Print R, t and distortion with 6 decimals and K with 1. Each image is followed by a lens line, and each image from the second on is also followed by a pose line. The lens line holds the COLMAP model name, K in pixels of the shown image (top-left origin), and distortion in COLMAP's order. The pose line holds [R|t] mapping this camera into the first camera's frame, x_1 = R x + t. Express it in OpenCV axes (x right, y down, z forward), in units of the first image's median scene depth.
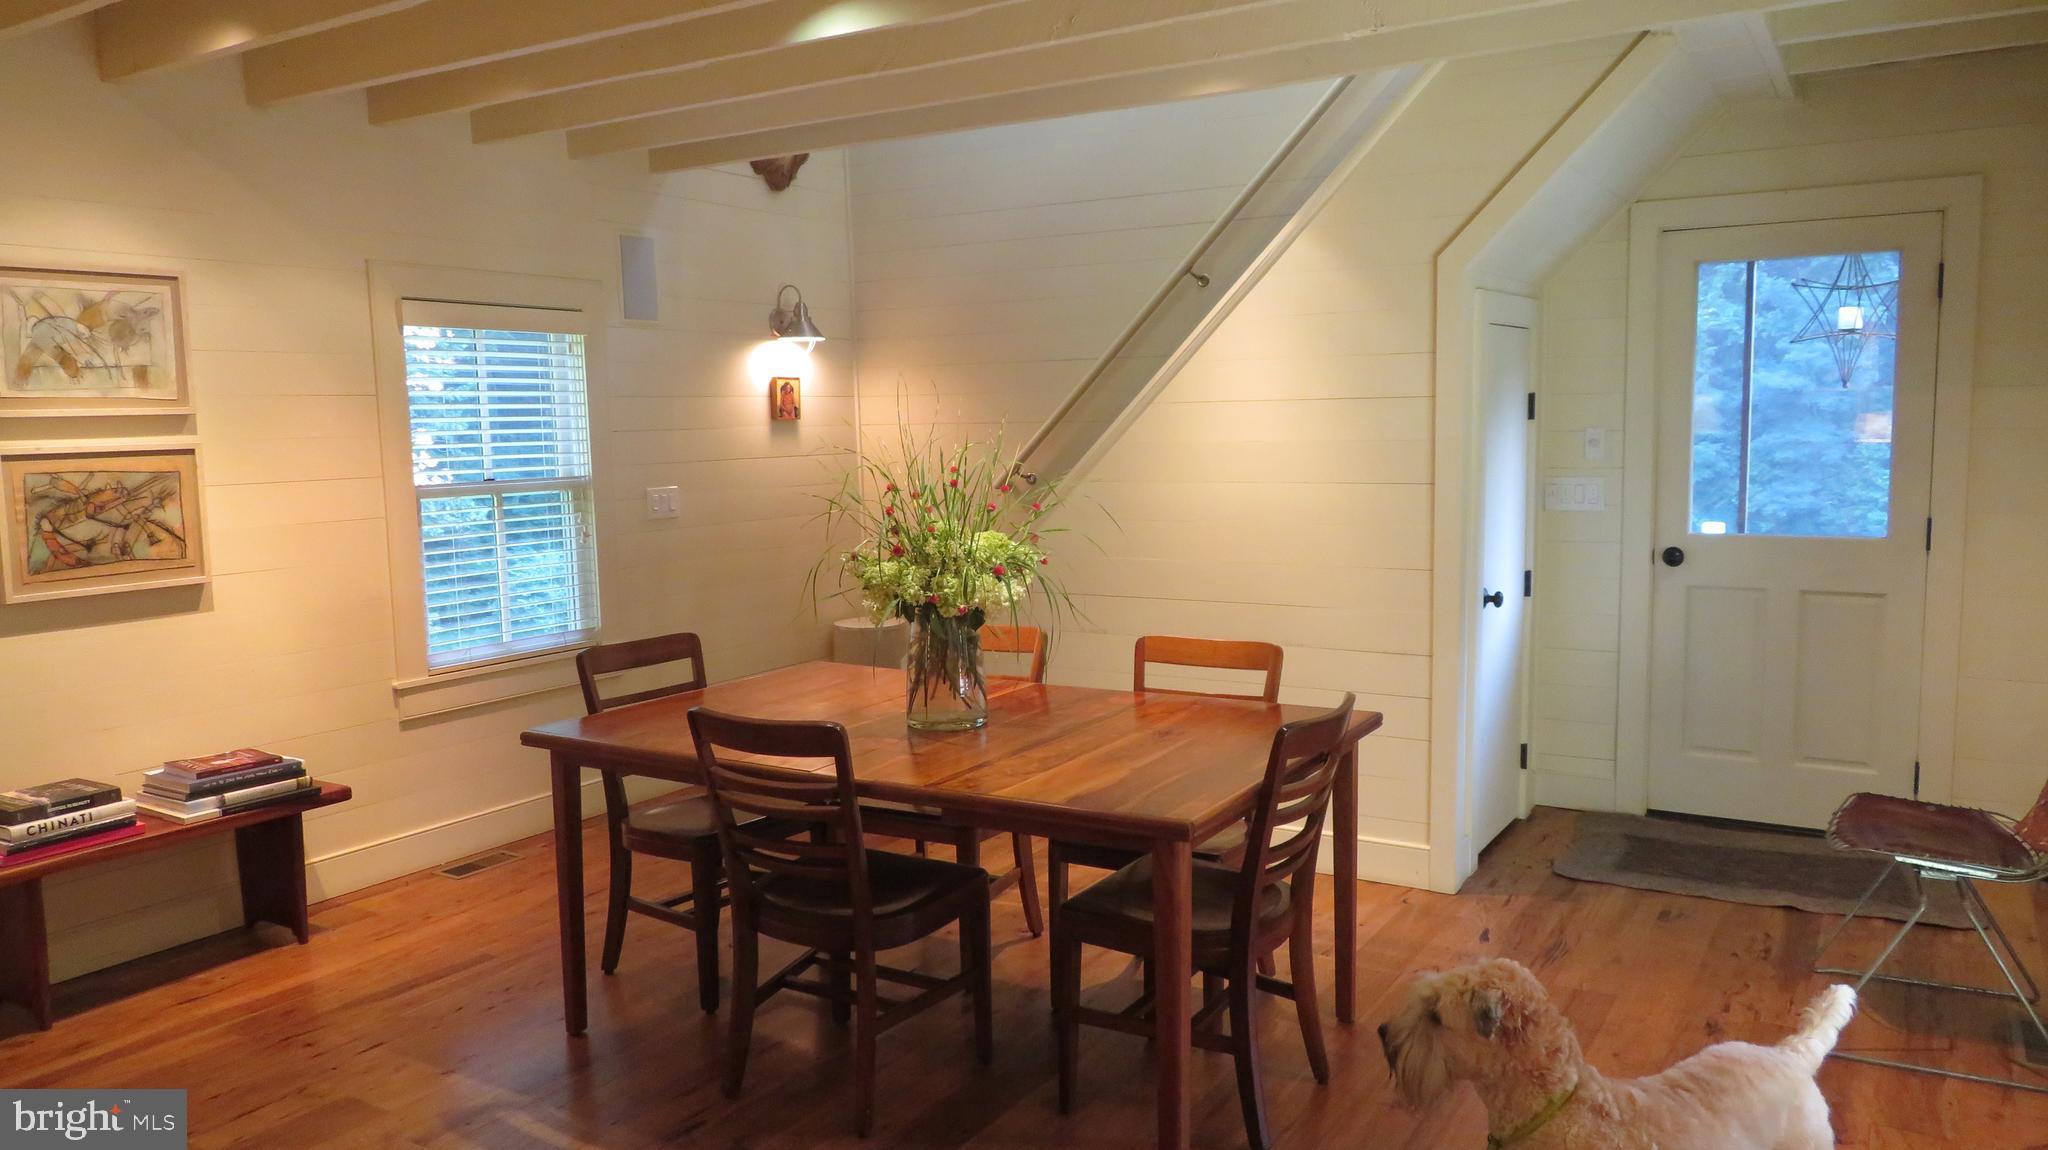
lens RADIAL K [[1495.4, 0, 993.5], [0, 1495.4, 586.4], [0, 0, 1]] dist [-0.005185, 0.007618]
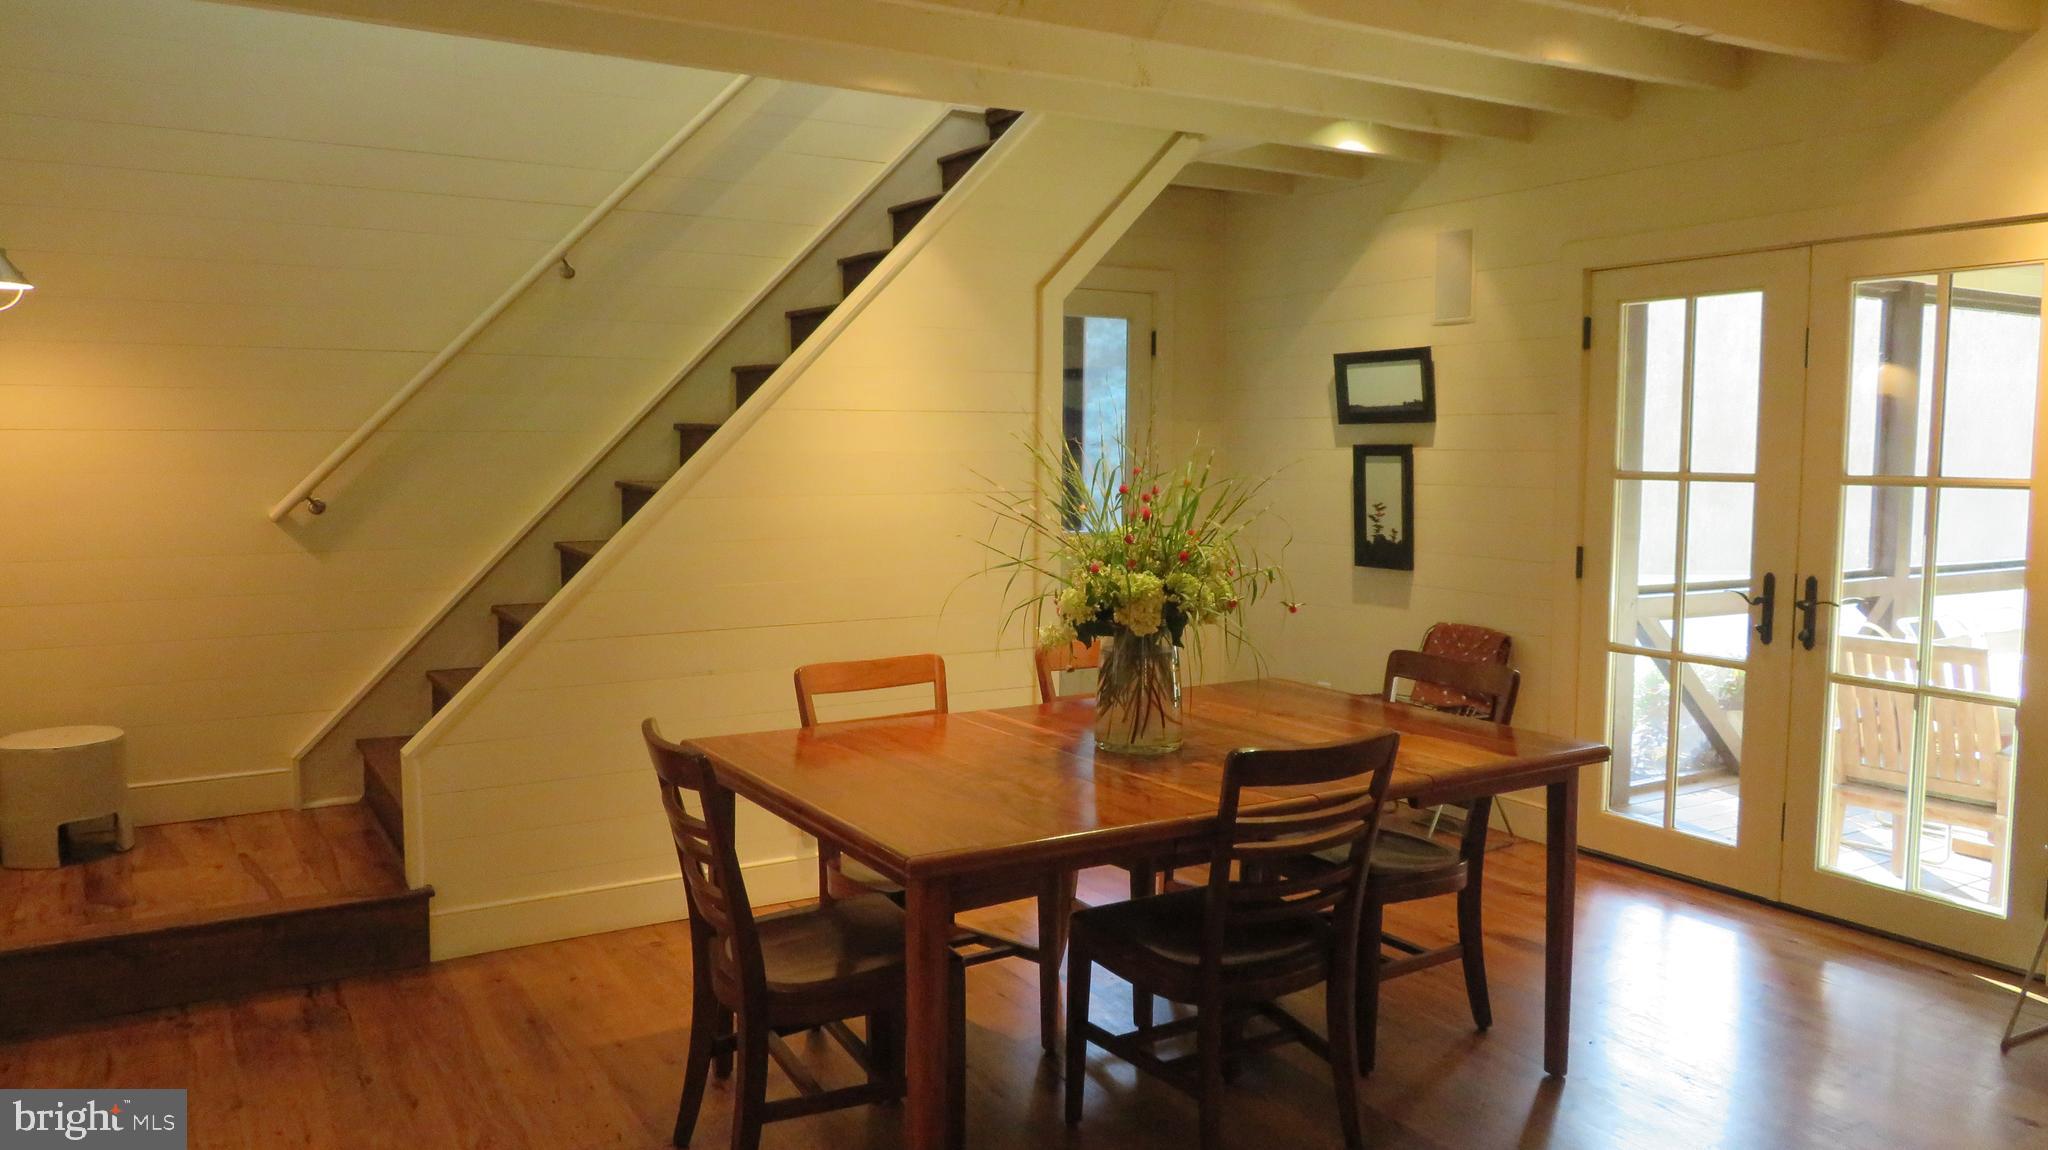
lens RADIAL K [[1495.4, 0, 1025.6], [0, 1495.4, 580.5], [0, 0, 1]] dist [-0.005185, 0.007618]
pose [[0.443380, -0.063796, 0.894060, -0.639192], [0.090571, 0.995547, 0.026122, -0.029759], [-0.891746, 0.069394, 0.447184, 0.467127]]
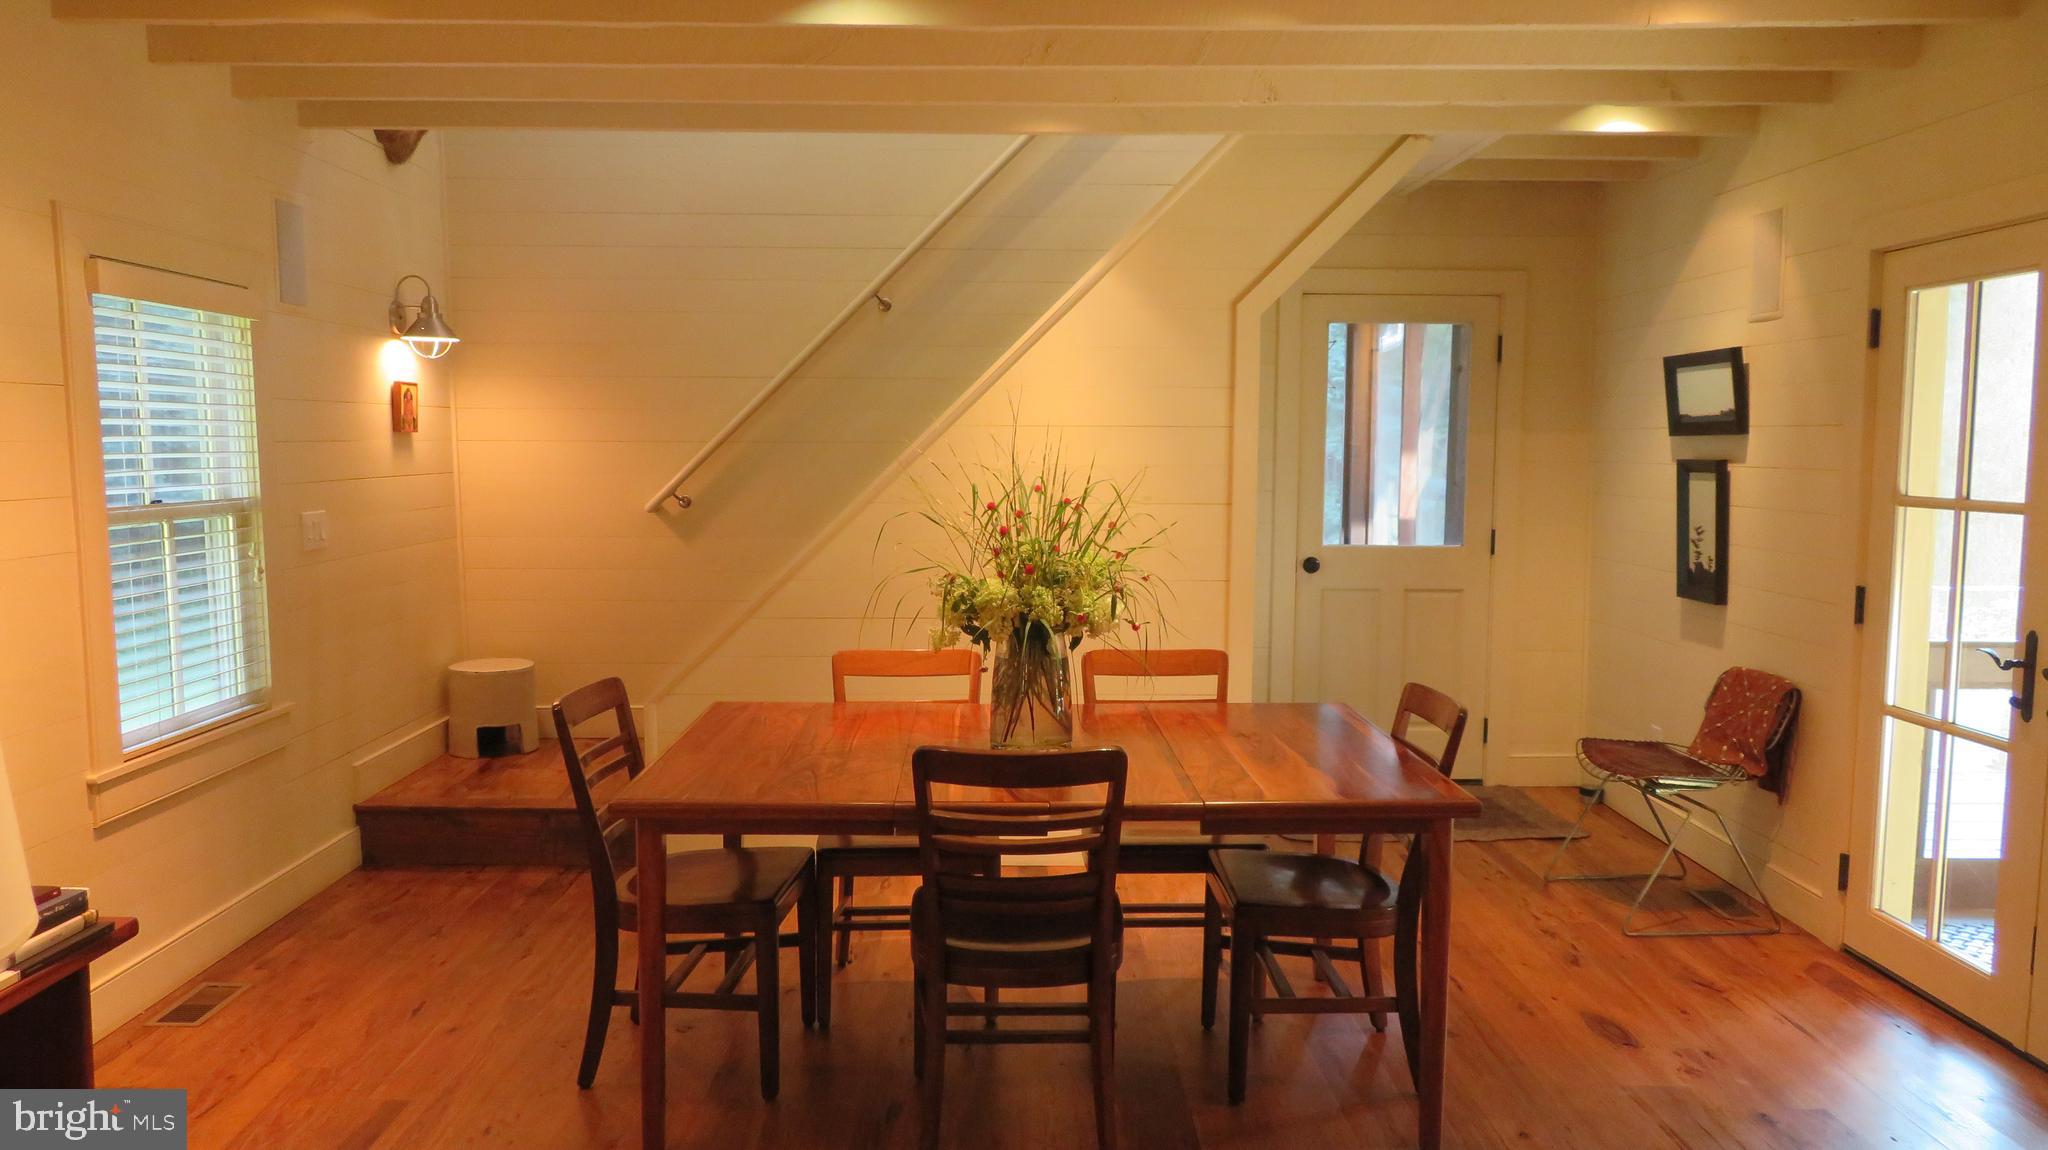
lens RADIAL K [[1495.4, 0, 1009.5], [0, 1495.4, 578.6], [0, 0, 1]] dist [-0.005185, 0.007618]
pose [[0.839010, -0.028278, 0.543380, -0.416707], [0.040639, 0.999116, -0.010753, -0.006279], [-0.542596, 0.031105, 0.839418, 0.130952]]
